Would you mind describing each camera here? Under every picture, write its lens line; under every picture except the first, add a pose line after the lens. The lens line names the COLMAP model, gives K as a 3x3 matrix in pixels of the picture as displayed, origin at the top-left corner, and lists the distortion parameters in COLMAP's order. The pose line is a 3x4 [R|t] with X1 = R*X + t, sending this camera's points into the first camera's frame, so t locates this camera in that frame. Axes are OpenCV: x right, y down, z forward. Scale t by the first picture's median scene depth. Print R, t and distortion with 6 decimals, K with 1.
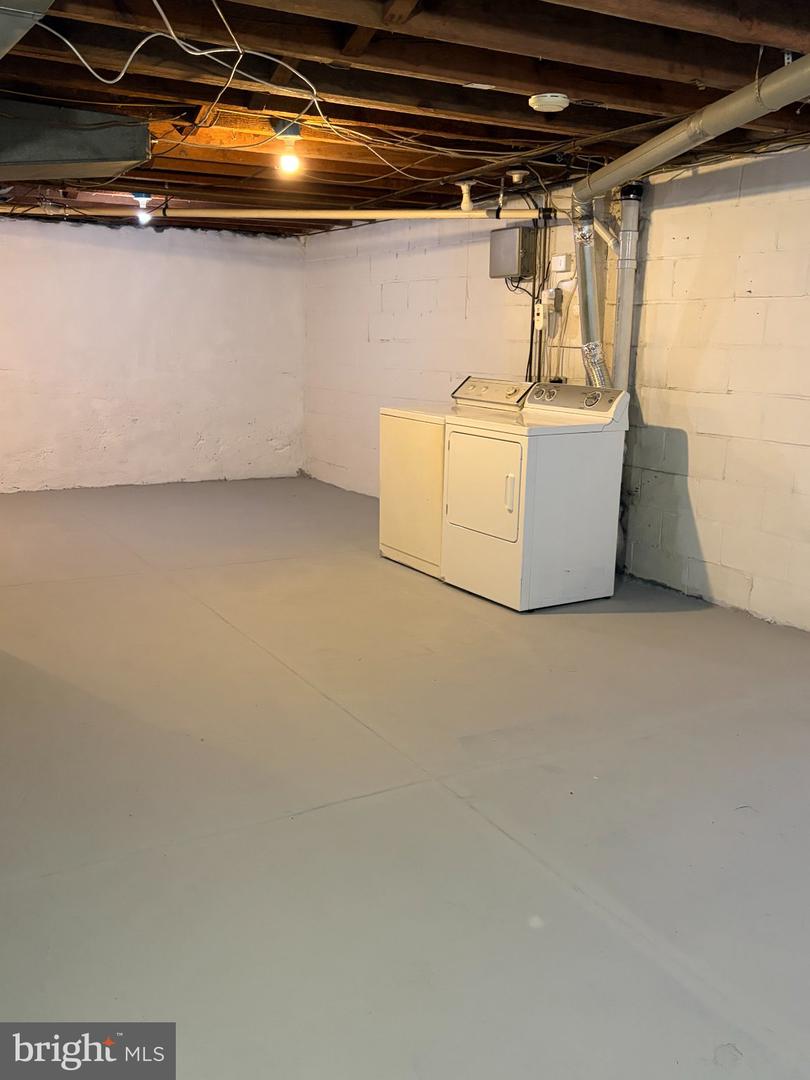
lens RADIAL K [[1000.0, 0, 411.2], [0, 1000.0, 538.1], [0, 0, 1]] dist [0.049250, 0.000000]
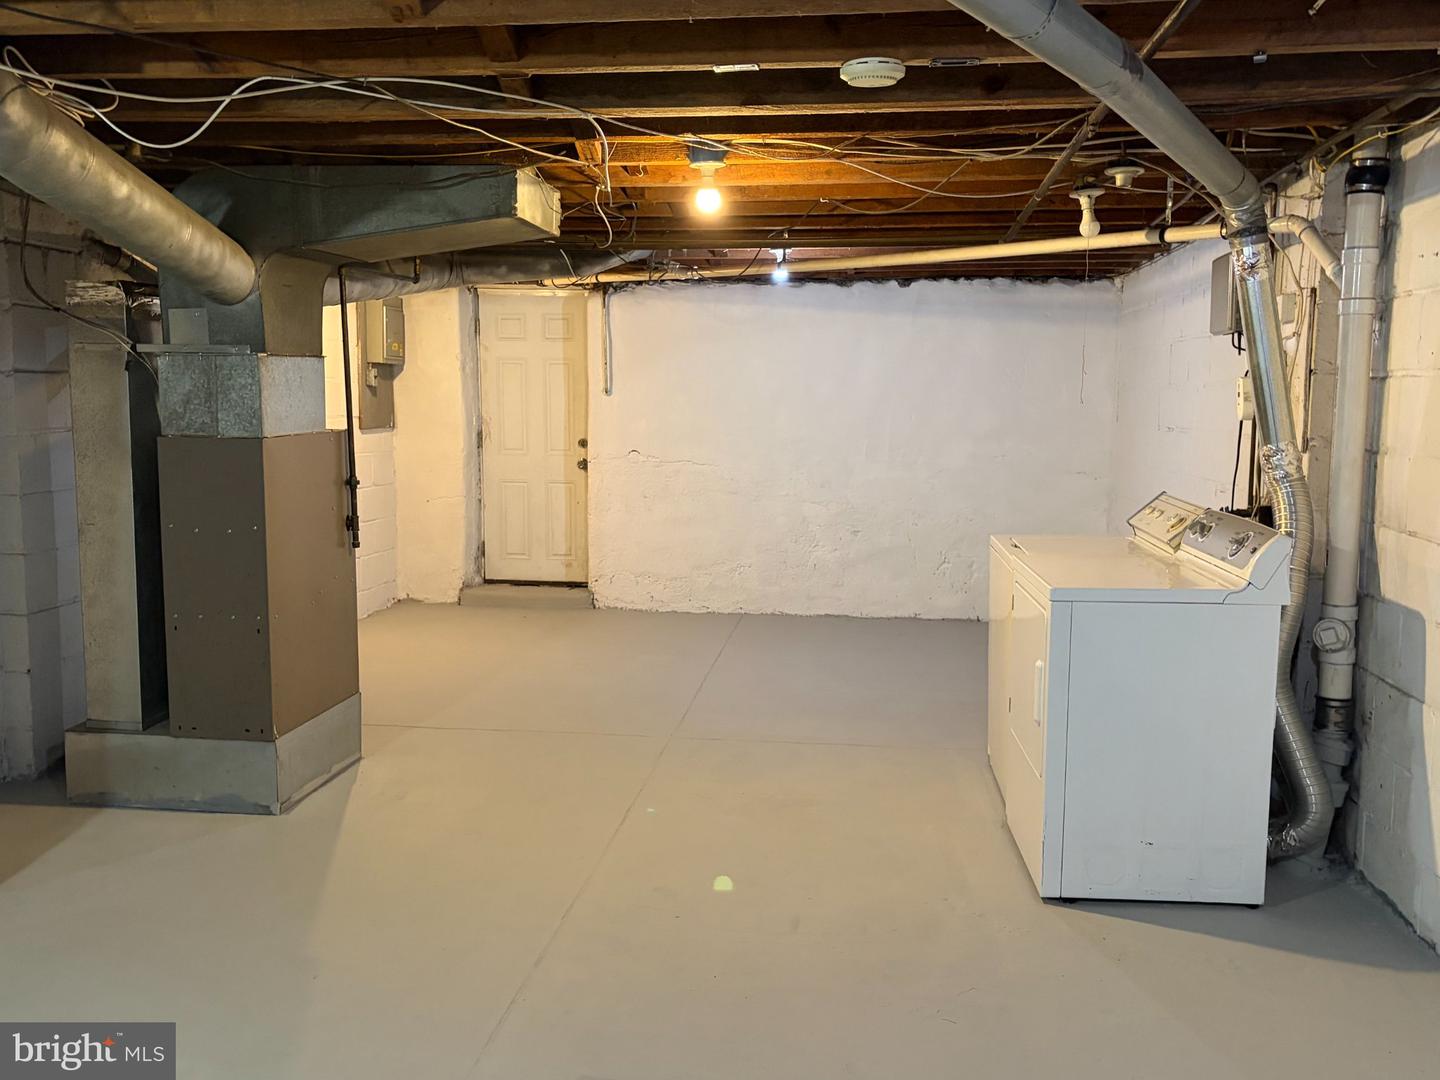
lens RADIAL K [[1333.3, 0, 723.2], [0, 1333.3, 552.2], [0, 0, 1]] dist [0.049250, 0.000000]
pose [[0.803324, 0.061684, -0.592340, 0.380579], [-0.115679, 0.991840, -0.053595, -0.057865], [0.584200, 0.111575, 0.803904, 0.214385]]
